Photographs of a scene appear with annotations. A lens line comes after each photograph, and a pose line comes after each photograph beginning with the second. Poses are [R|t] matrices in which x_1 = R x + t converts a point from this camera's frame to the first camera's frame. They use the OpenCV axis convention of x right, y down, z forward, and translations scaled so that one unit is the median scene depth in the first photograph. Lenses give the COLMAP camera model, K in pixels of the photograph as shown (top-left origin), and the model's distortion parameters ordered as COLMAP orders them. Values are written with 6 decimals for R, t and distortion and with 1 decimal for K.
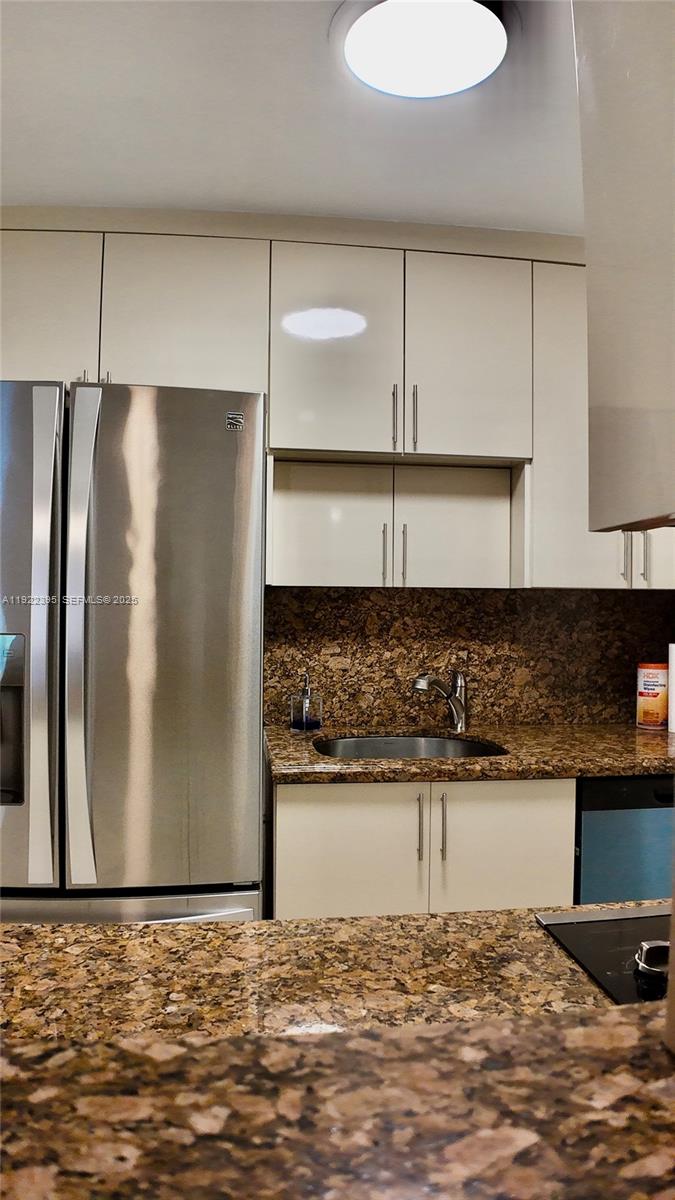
lens RADIAL K [[791.2, 0, 334.0], [0, 791.2, 603.5], [0, 0, 1]] dist [-0.042785, -0.101527]
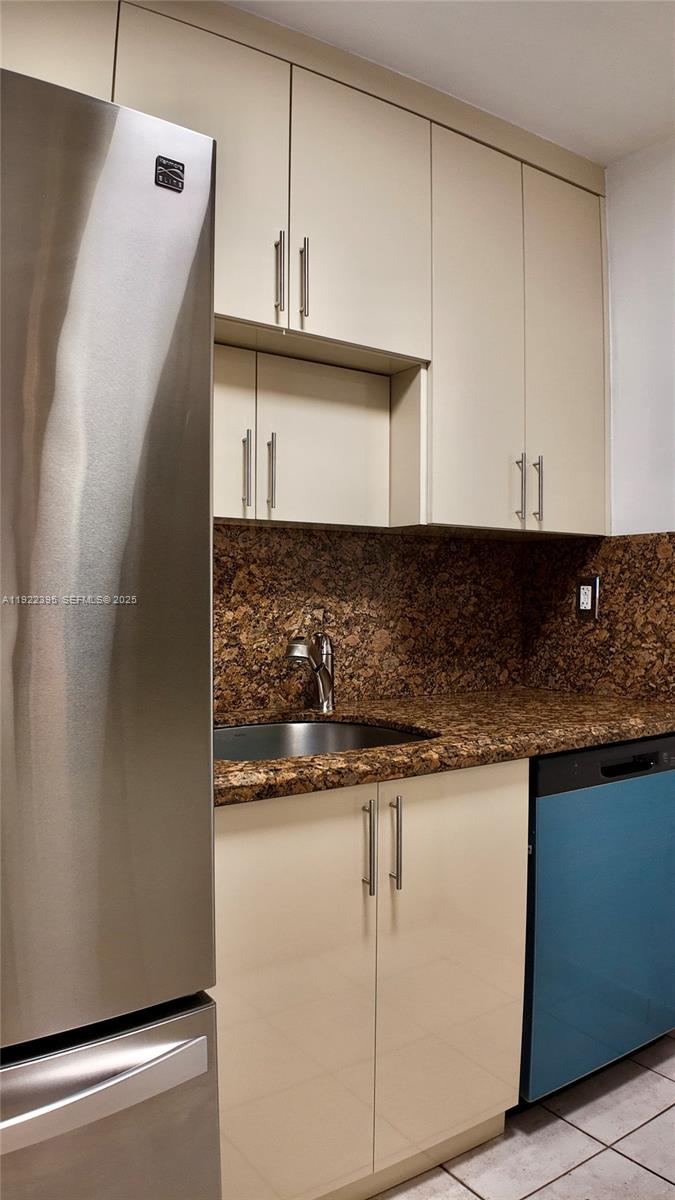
lens RADIAL K [[791.2, 0, 334.0], [0, 791.2, 603.5], [0, 0, 1]] dist [-0.042785, -0.101527]
pose [[0.895347, -0.011059, 0.445233, -0.174401], [0.004649, 0.999869, 0.015485, 0.043138], [-0.445346, -0.011794, 0.895281, 0.300671]]
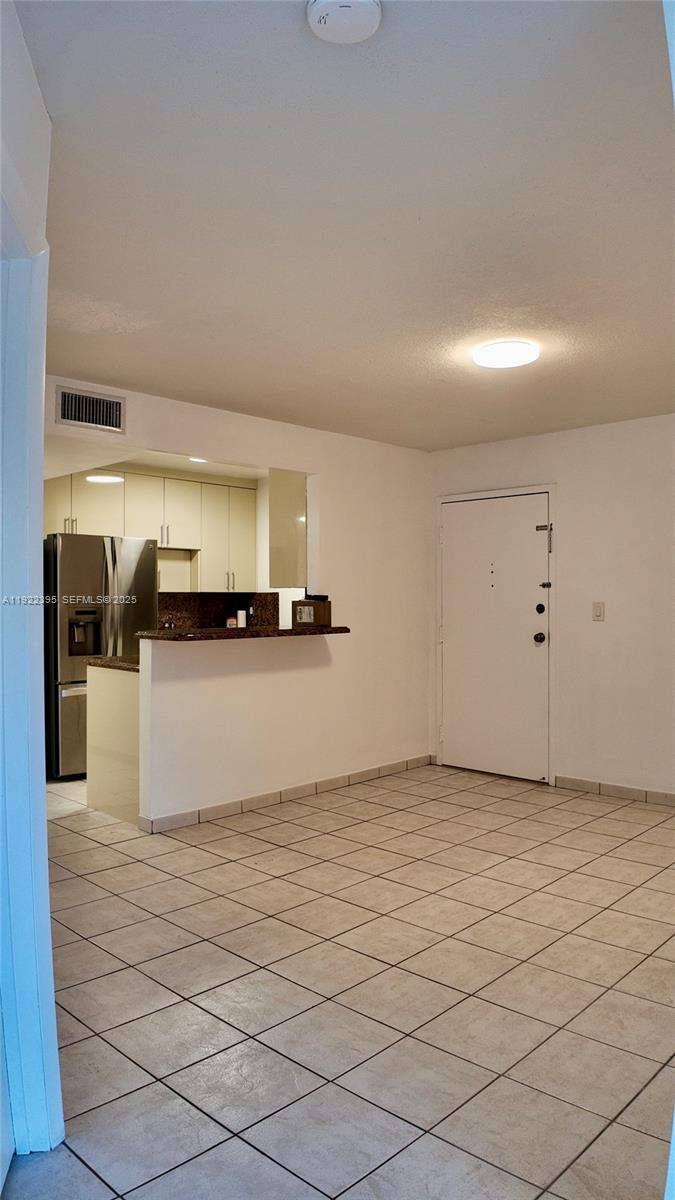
lens RADIAL K [[791.2, 0, 334.0], [0, 791.2, 603.5], [0, 0, 1]] dist [-0.042785, -0.101527]
pose [[0.781061, -0.012941, 0.624321, -1.135828], [0.007184, 0.999905, 0.011737, -0.007367], [-0.624413, -0.004682, 0.781080, -1.542145]]
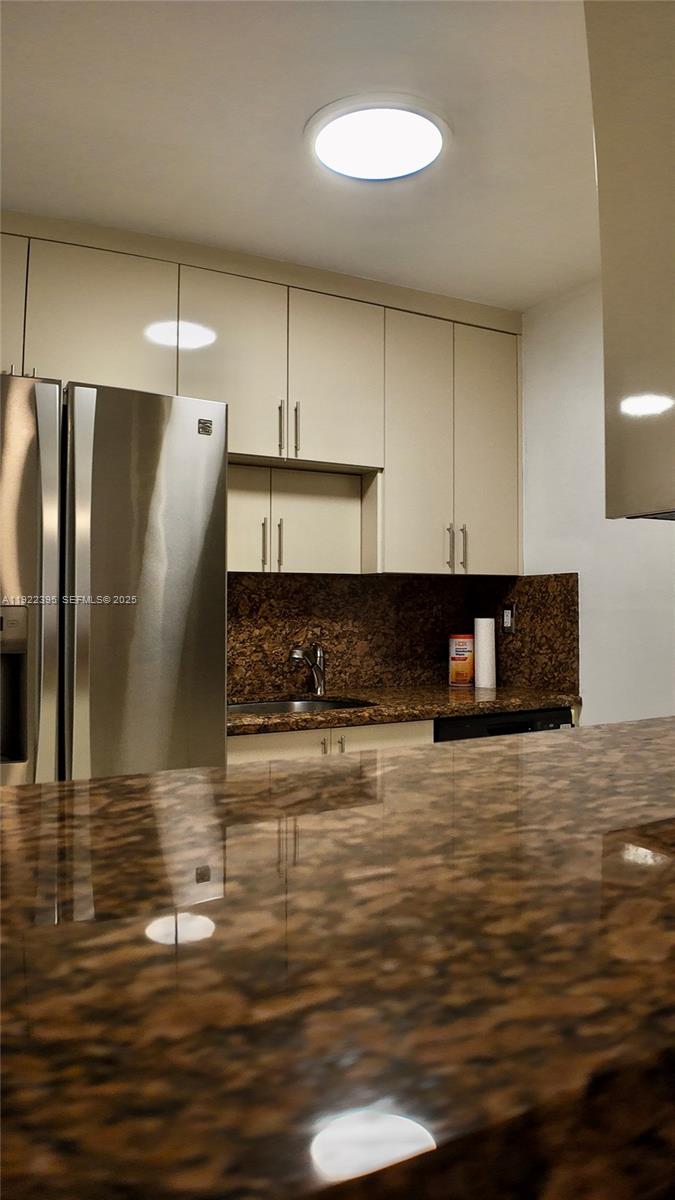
lens RADIAL K [[791.2, 0, 334.0], [0, 791.2, 603.5], [0, 0, 1]] dist [-0.042785, -0.101527]
pose [[0.933524, -0.009623, 0.358386, -0.242157], [0.010477, 0.999945, -0.000440, 0.025194], [-0.358362, 0.004165, 0.933574, -0.117267]]
